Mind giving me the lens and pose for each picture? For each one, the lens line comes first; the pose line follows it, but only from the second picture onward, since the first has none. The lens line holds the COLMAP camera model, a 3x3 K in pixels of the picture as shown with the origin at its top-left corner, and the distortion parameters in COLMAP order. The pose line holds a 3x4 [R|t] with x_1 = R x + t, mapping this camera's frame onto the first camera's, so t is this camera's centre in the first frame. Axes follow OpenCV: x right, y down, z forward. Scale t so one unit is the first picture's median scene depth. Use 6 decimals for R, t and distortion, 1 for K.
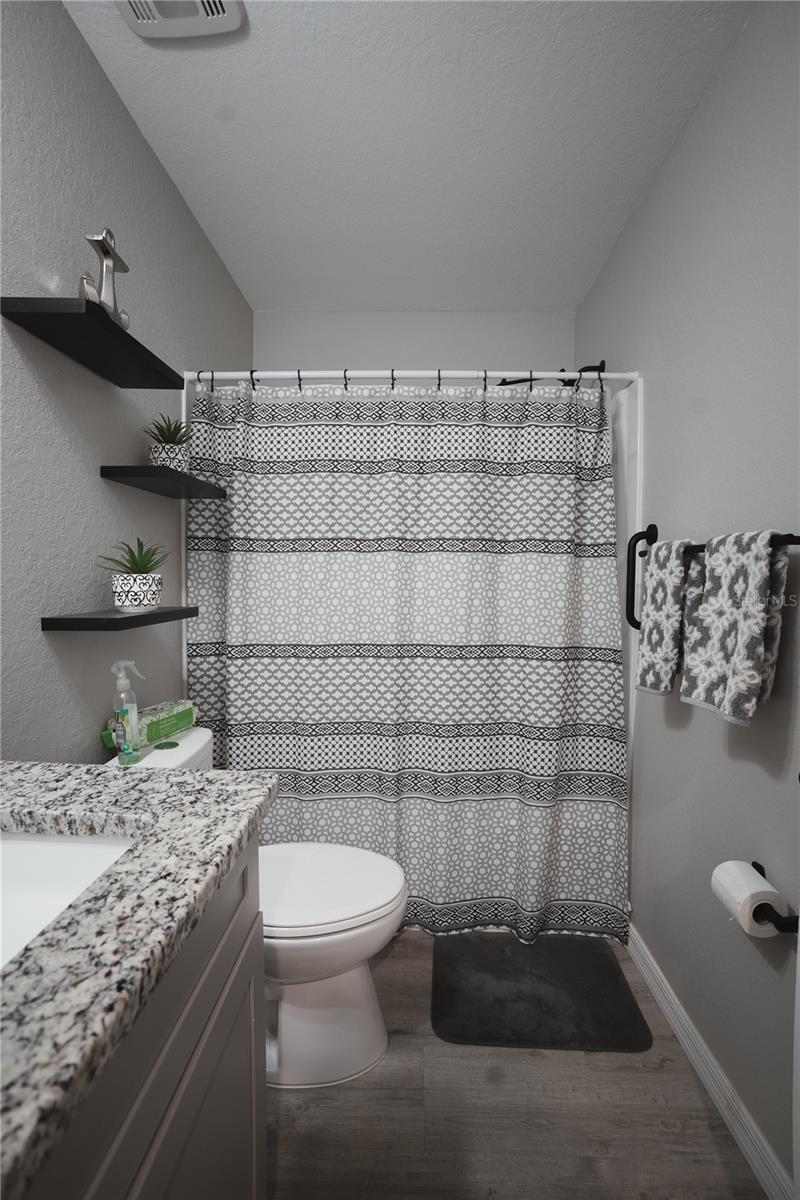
lens RADIAL K [[522.9, 0, 400.0], [0, 522.9, 600.0], [0, 0, 1]] dist [-0.074786, 0.034607]
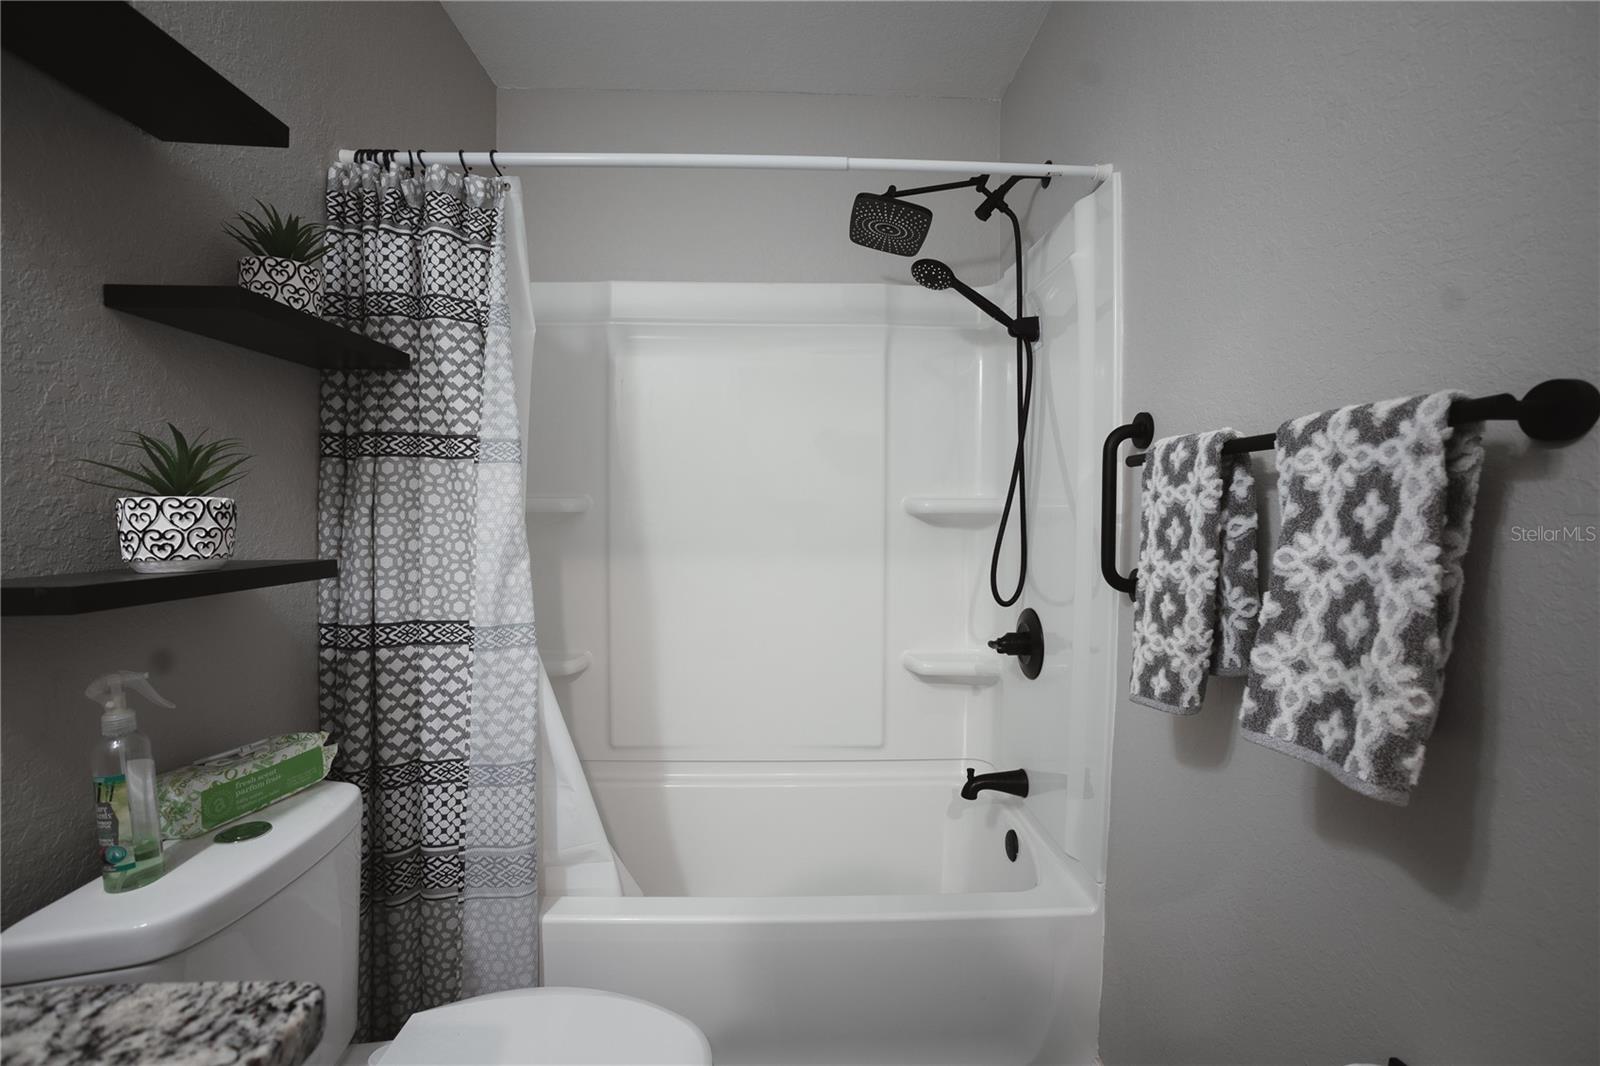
lens RADIAL K [[703.0, 0, 800.0], [0, 703.0, 533.0], [0, 0, 1]] dist [-0.083164, 0.035322]
pose [[0.998258, -0.007028, 0.058583, 0.062149], [0.008022, 0.999828, -0.016743, 0.001172], [-0.058455, 0.017184, 0.998142, 0.294258]]
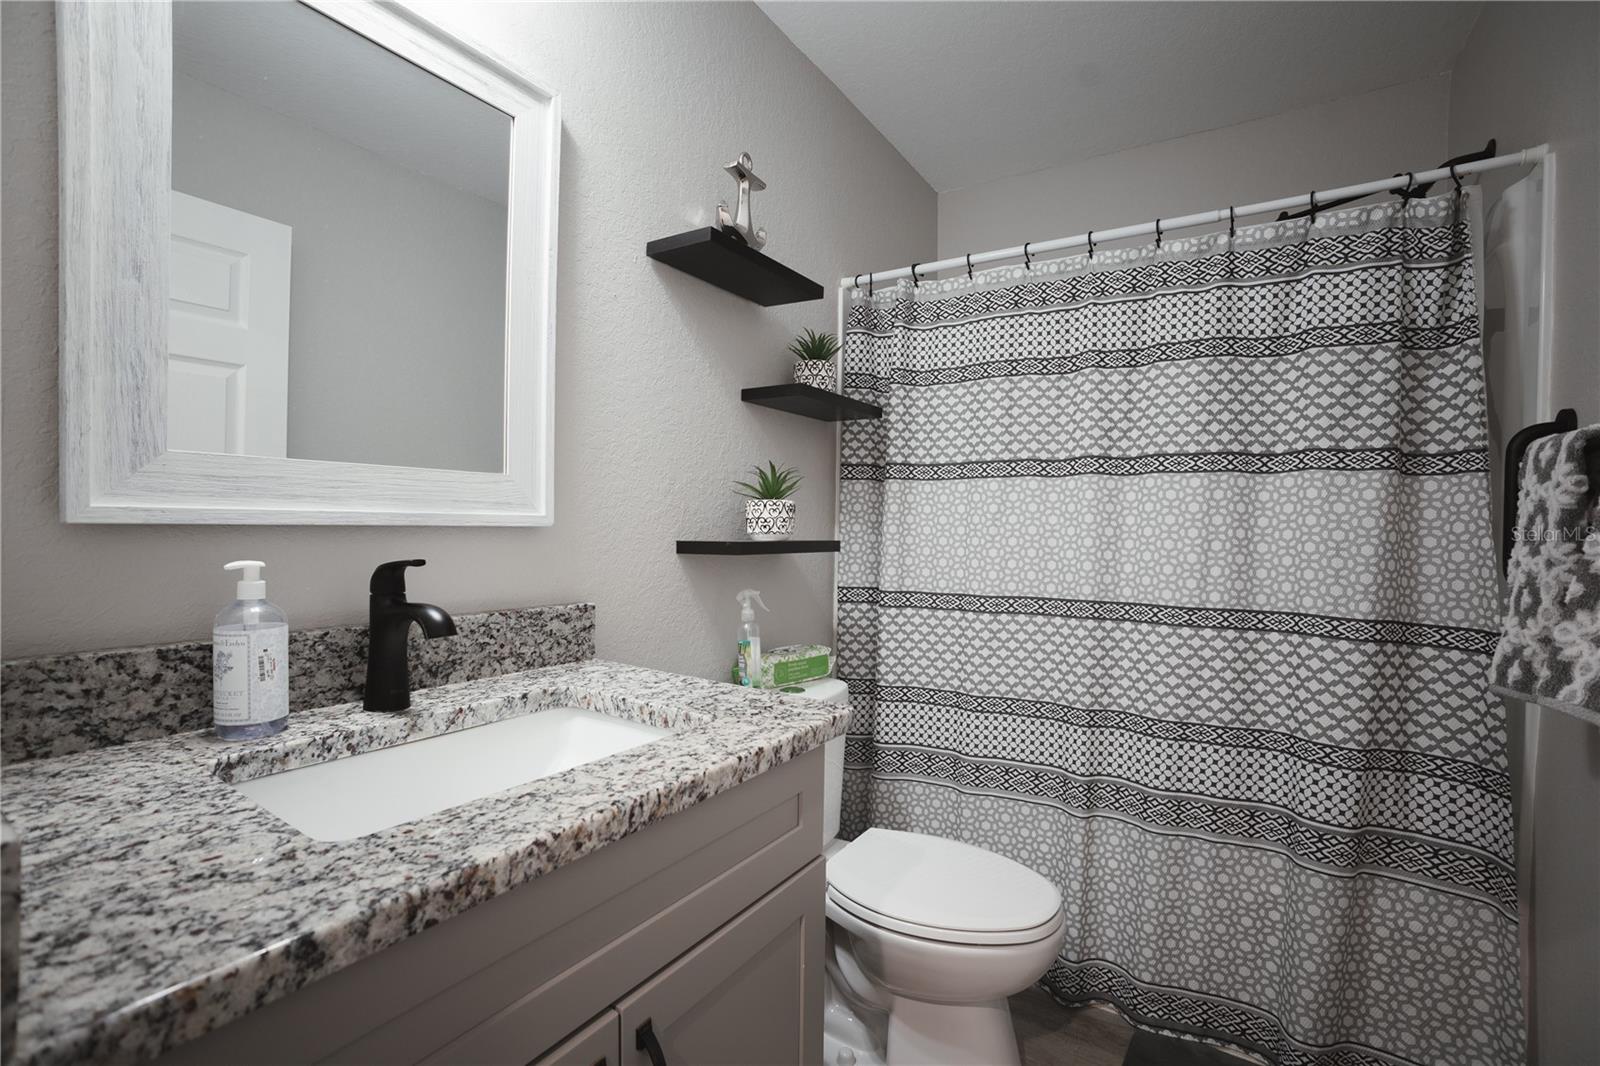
lens RADIAL K [[701.7, 0, 799.2], [0, 701.7, 534.7], [0, 0, 1]] dist [-0.085399, 0.034193]
pose [[0.852978, 0.010984, -0.521831, 0.195483], [-0.033367, 0.998881, -0.033515, 0.051591], [0.520879, 0.045999, 0.852391, -0.056955]]
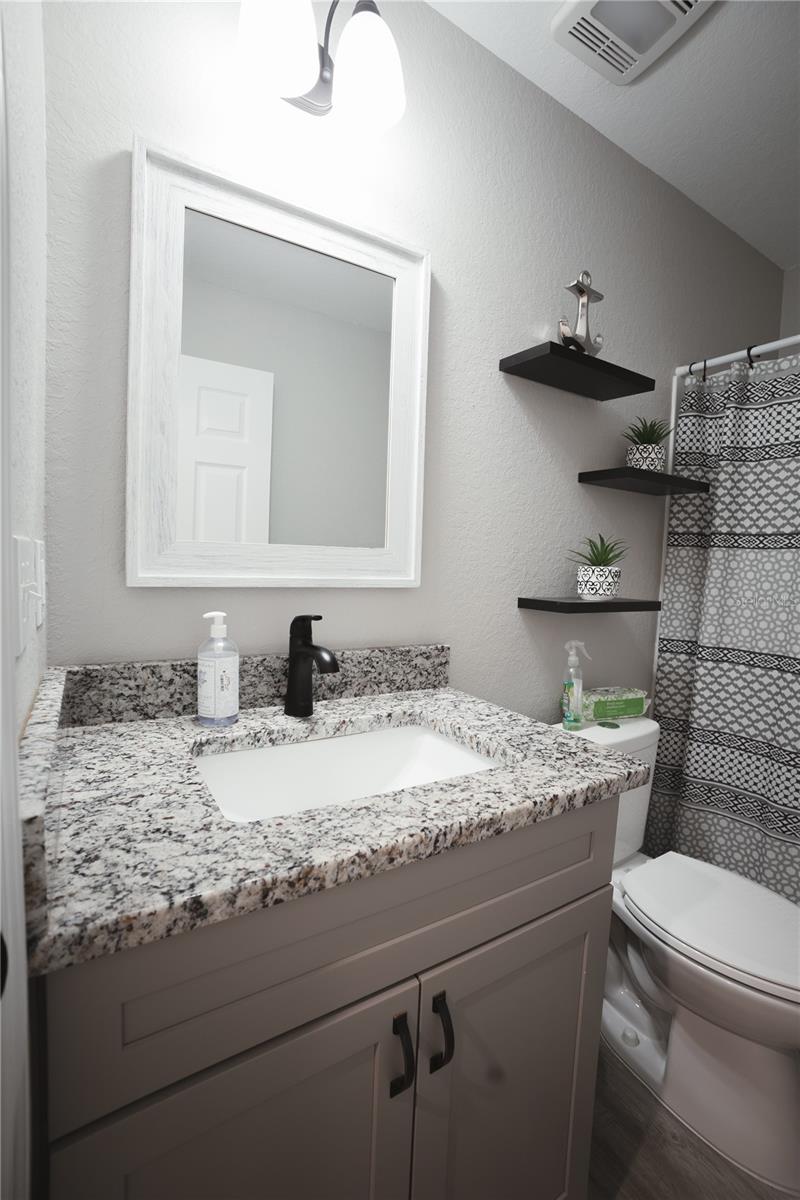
lens RADIAL K [[527.3, 0, 400.0], [0, 527.3, 600.0], [0, 0, 1]] dist [-0.083164, 0.035322]
pose [[0.551223, 0.077867, -0.830717, 0.194110], [-0.073770, 0.996285, 0.044437, 0.003375], [0.831091, 0.036787, 0.554919, 0.012328]]
